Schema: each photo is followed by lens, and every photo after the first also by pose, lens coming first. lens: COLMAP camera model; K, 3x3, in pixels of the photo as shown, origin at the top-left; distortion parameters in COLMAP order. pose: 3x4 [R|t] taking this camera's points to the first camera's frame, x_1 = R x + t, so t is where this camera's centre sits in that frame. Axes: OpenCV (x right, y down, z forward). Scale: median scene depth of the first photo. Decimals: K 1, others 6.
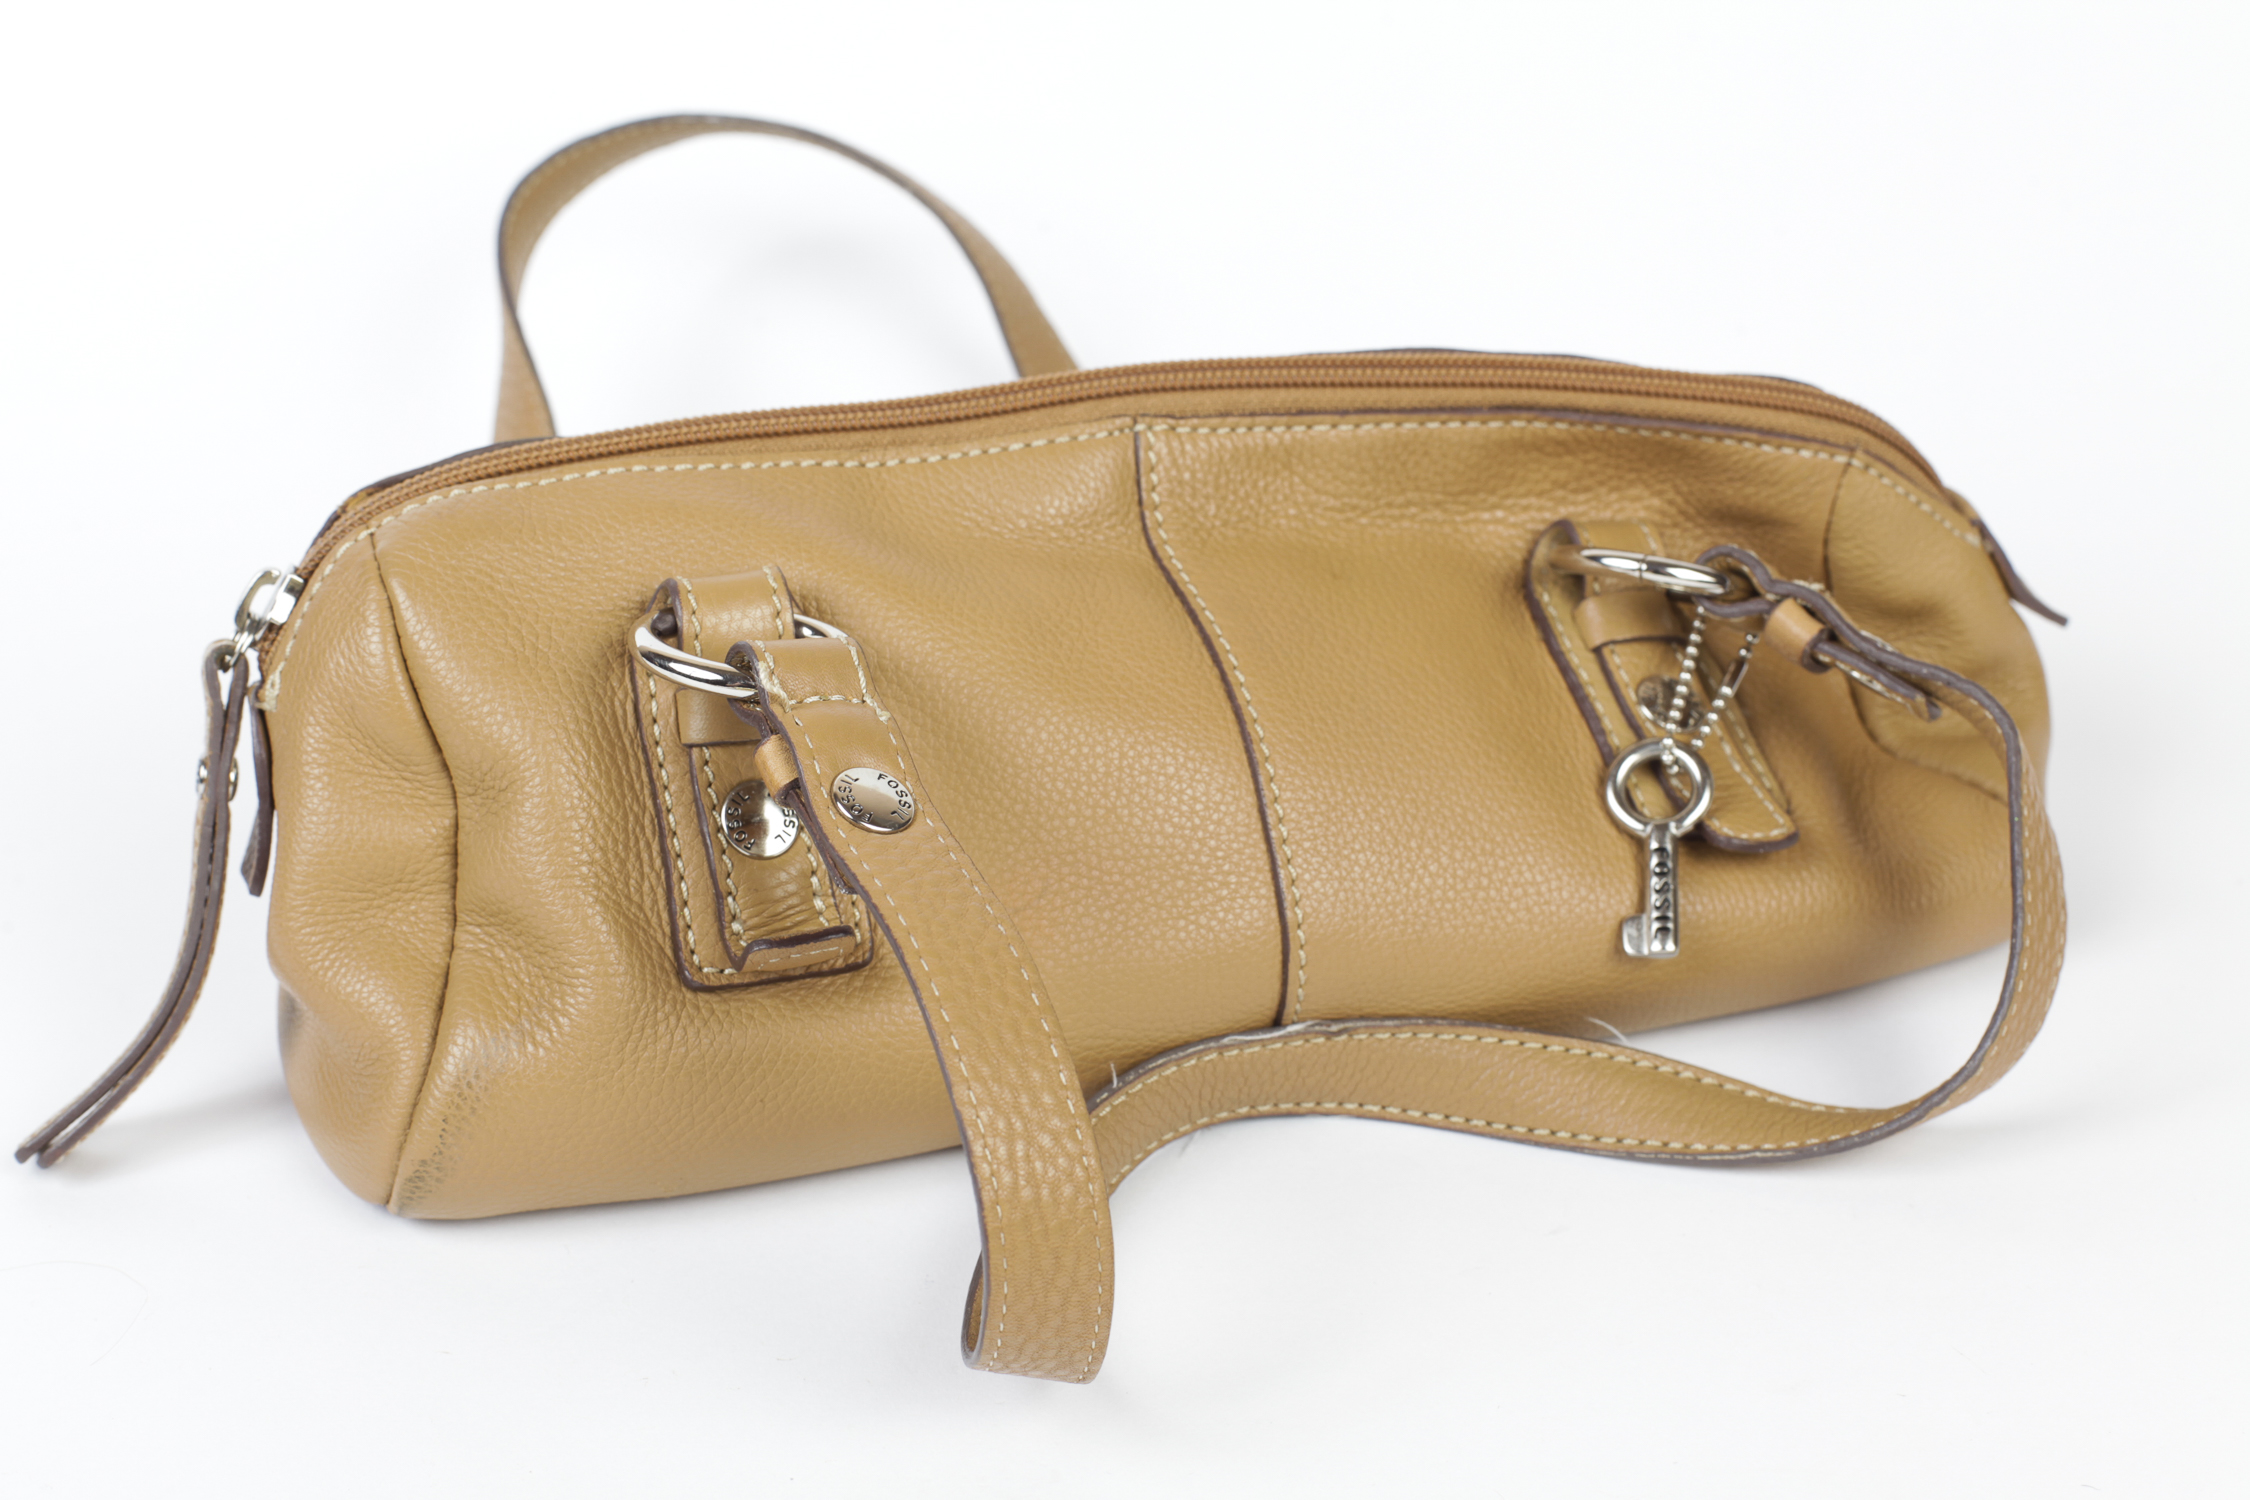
lens RADIAL K [[3442.0, 0, 1117.8], [0, 3442.0, 754.7], [0, 0, 1]] dist [-0.219537, 0.000000]
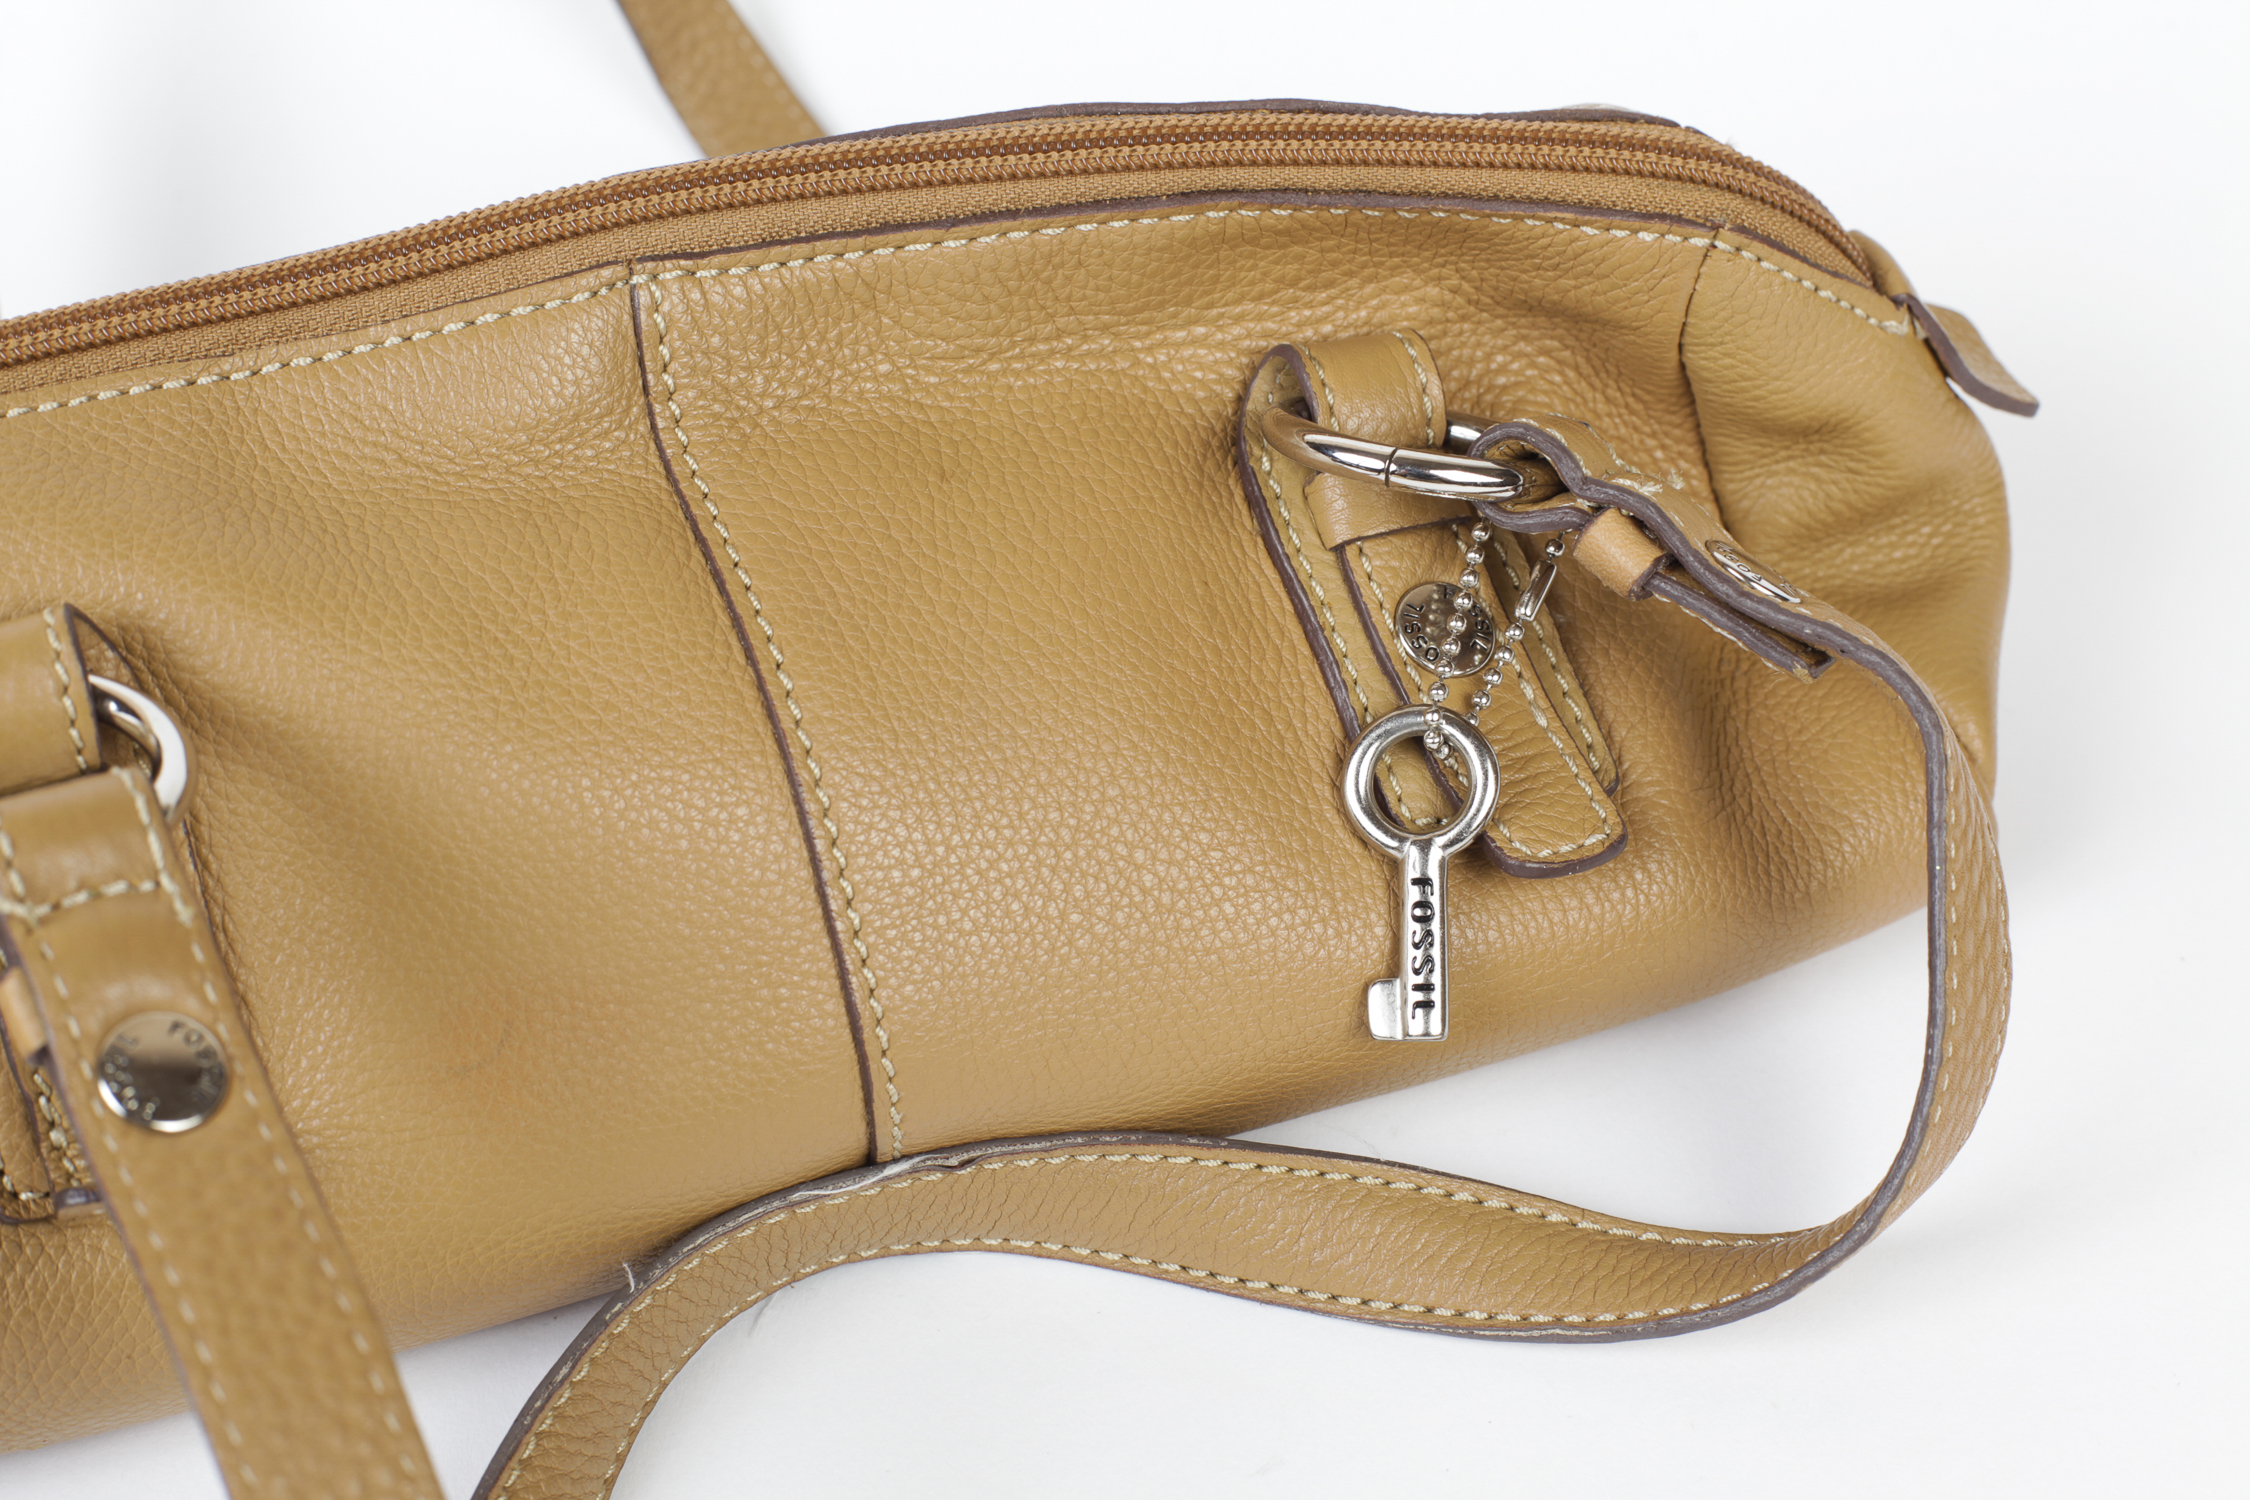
lens RADIAL K [[3442.0, 0, 1129.7], [0, 3442.0, 743.7], [0, 0, 1]] dist [-0.219537, 0.000000]
pose [[0.999141, -0.040897, -0.006705, 0.104907], [0.041252, 0.965897, 0.255619, -0.176942], [-0.003977, -0.255676, 0.966754, 0.336584]]
